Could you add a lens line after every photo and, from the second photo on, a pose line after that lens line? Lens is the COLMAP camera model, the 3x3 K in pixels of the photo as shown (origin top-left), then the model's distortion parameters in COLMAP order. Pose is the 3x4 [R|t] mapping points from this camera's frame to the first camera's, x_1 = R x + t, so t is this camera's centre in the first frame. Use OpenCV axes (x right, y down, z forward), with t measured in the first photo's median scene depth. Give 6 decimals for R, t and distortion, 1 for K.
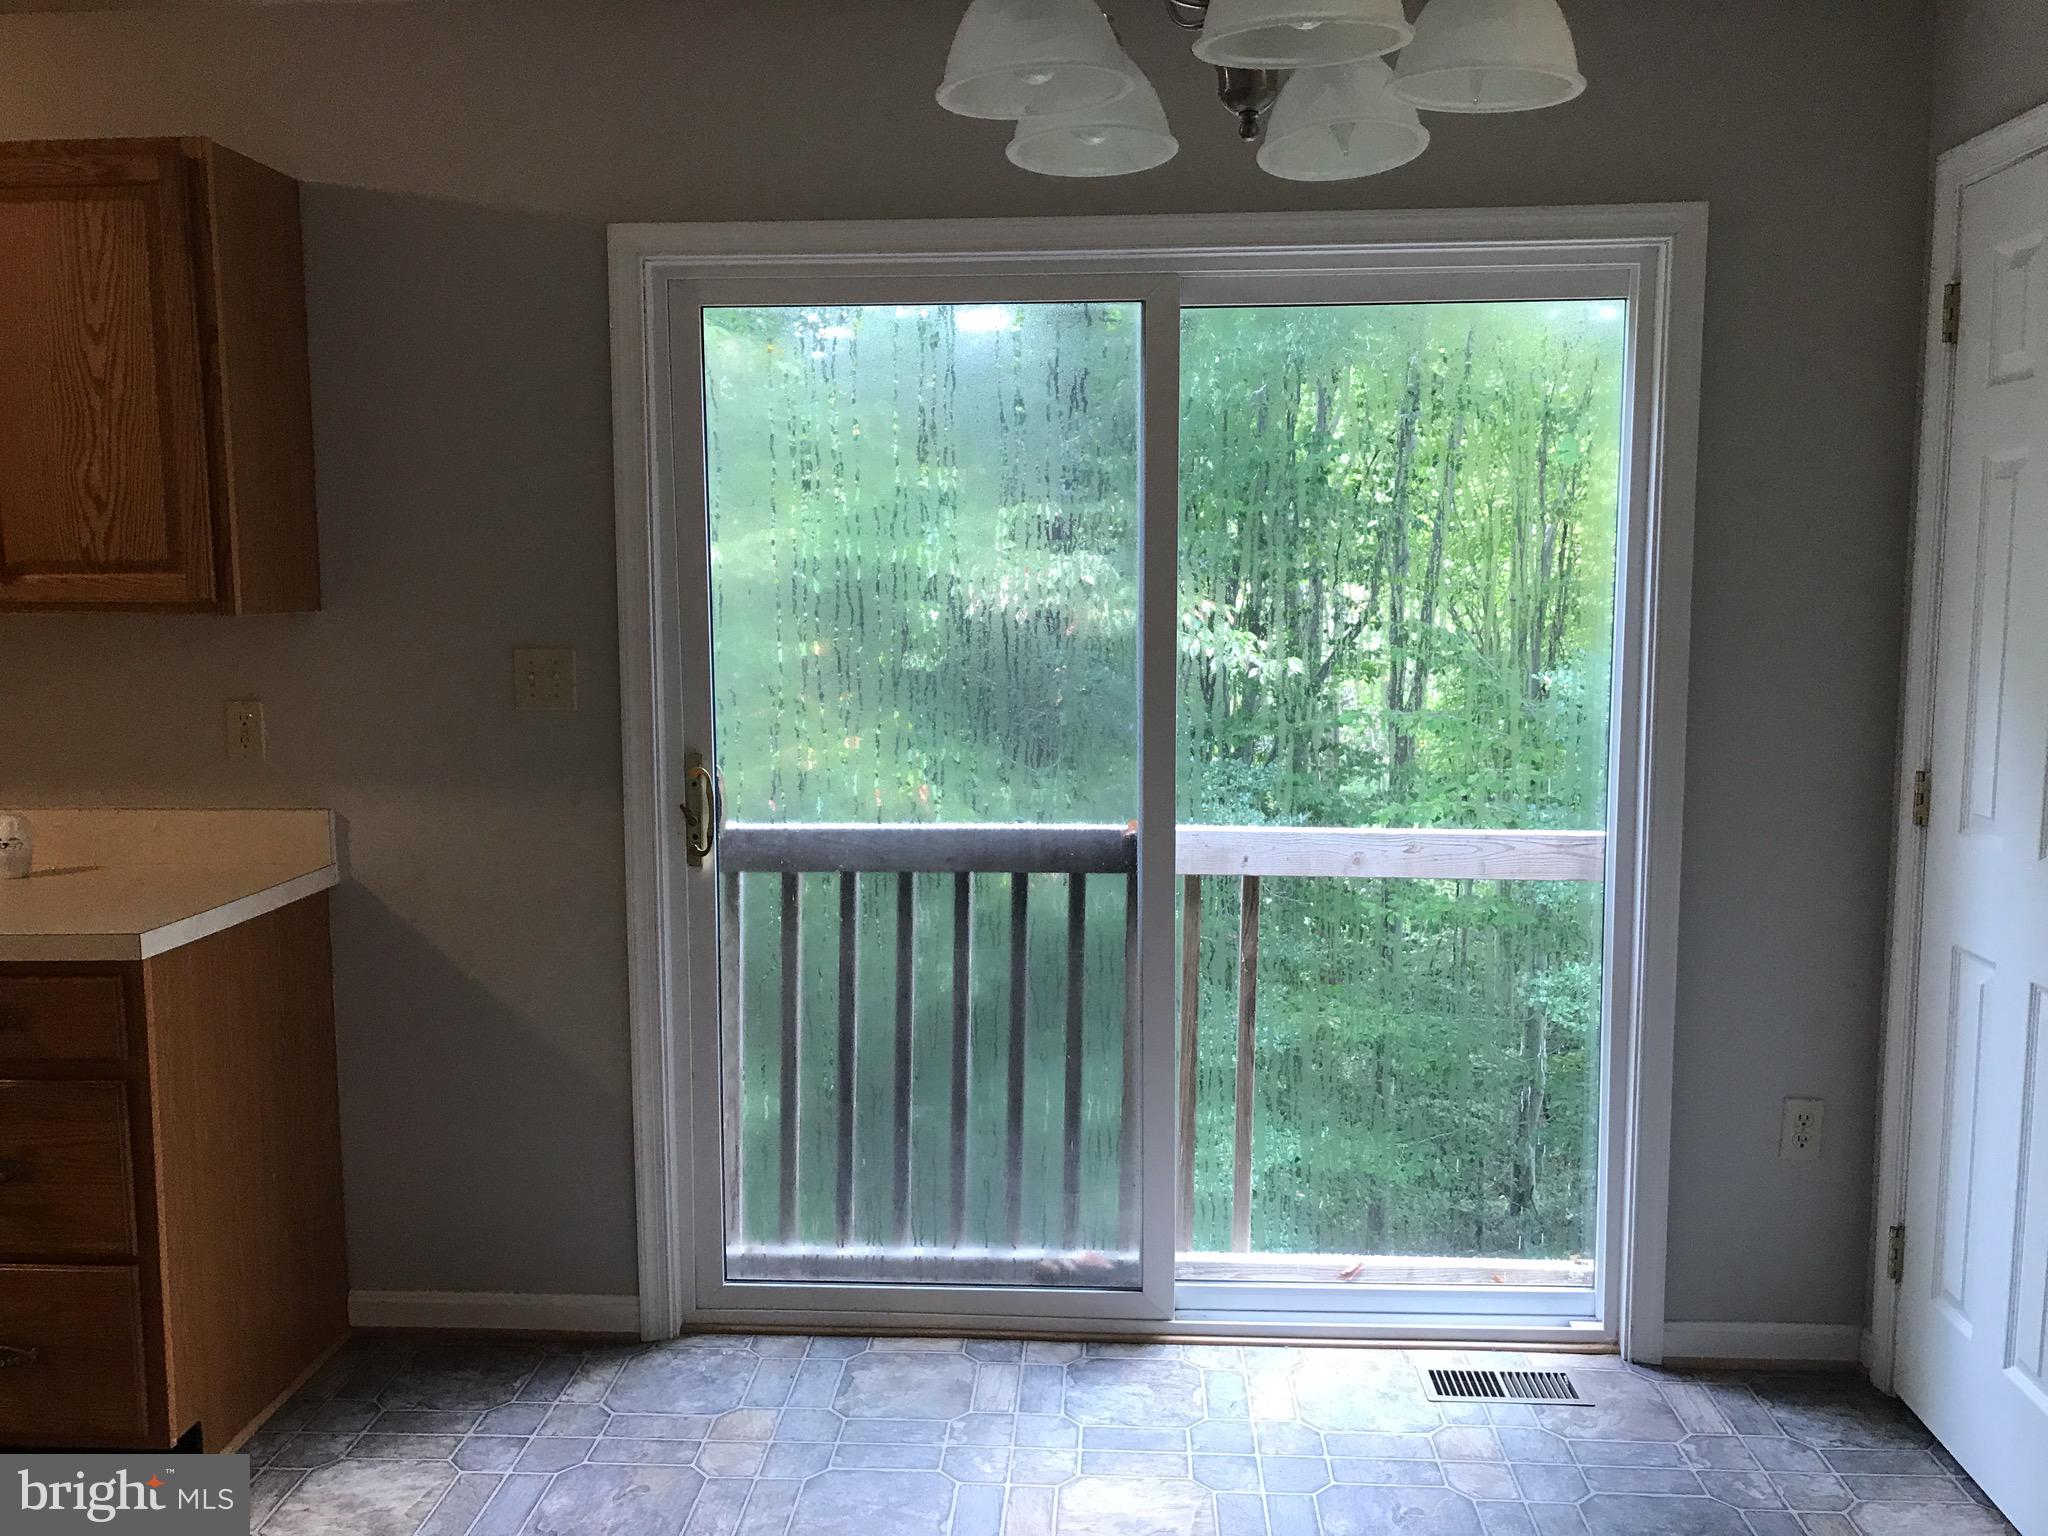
lens RADIAL K [[1679.1, 0, 1033.0], [0, 1679.1, 757.6], [0, 0, 1]] dist [0.014297, -0.006704]
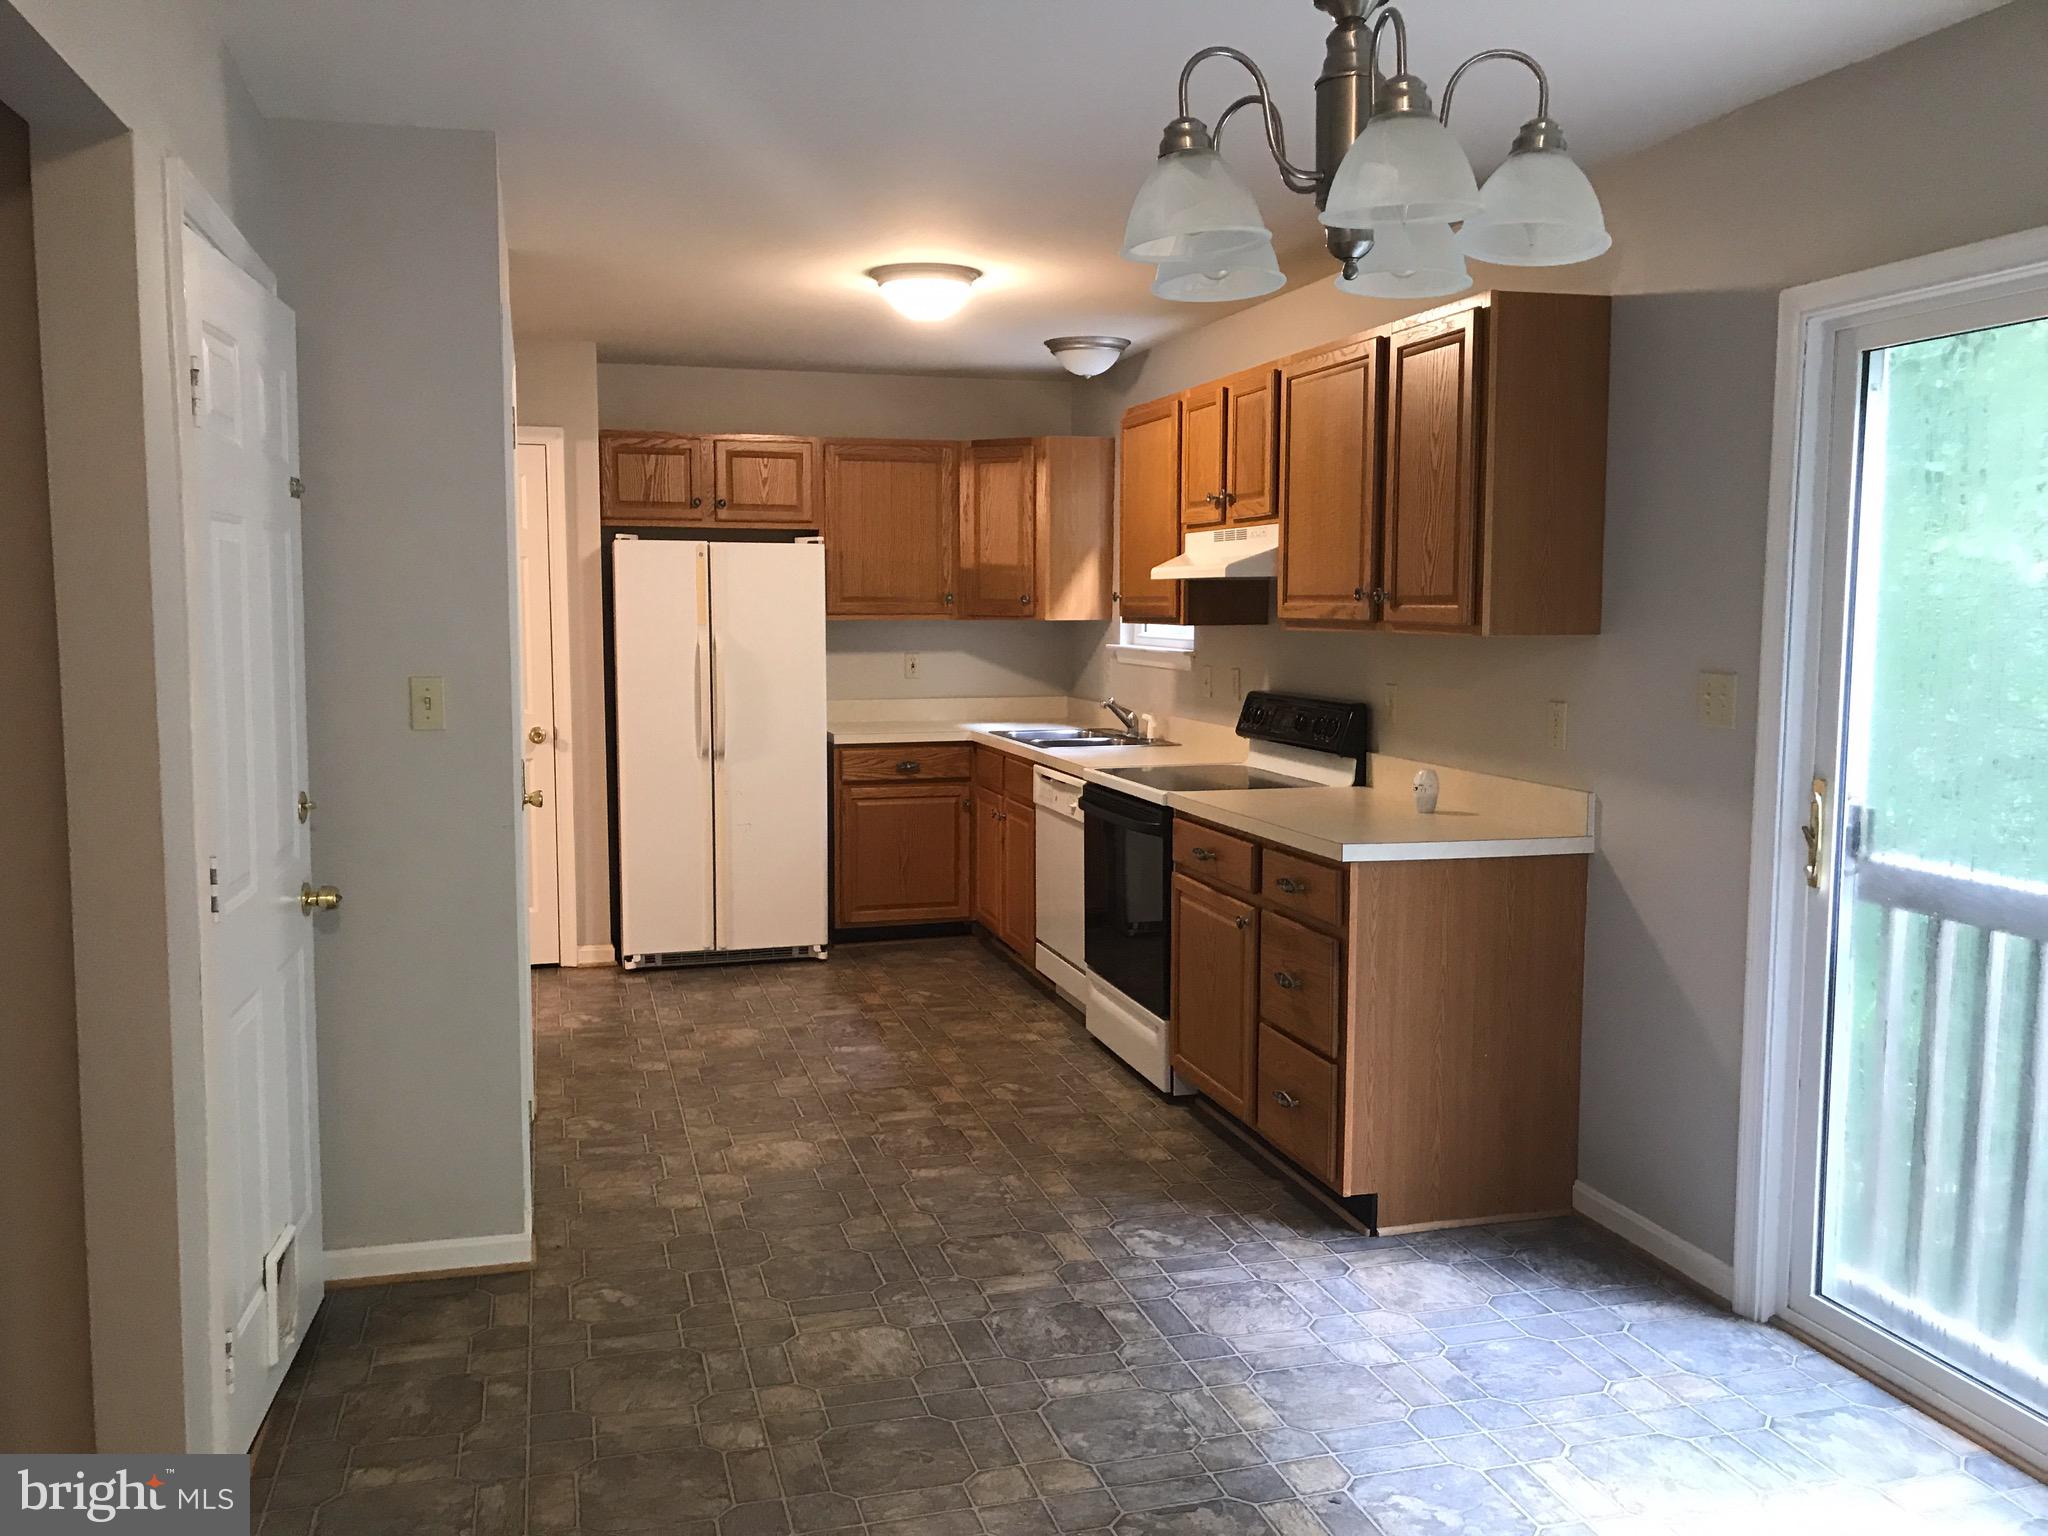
lens RADIAL K [[1679.1, 0, 1031.7], [0, 1679.1, 774.9], [0, 0, 1]] dist [0.014297, -0.006704]
pose [[0.333190, 0.104607, -0.937039, 0.626344], [-0.108963, 0.991440, 0.071935, -0.027597], [0.936542, 0.078135, 0.341736, 0.180985]]
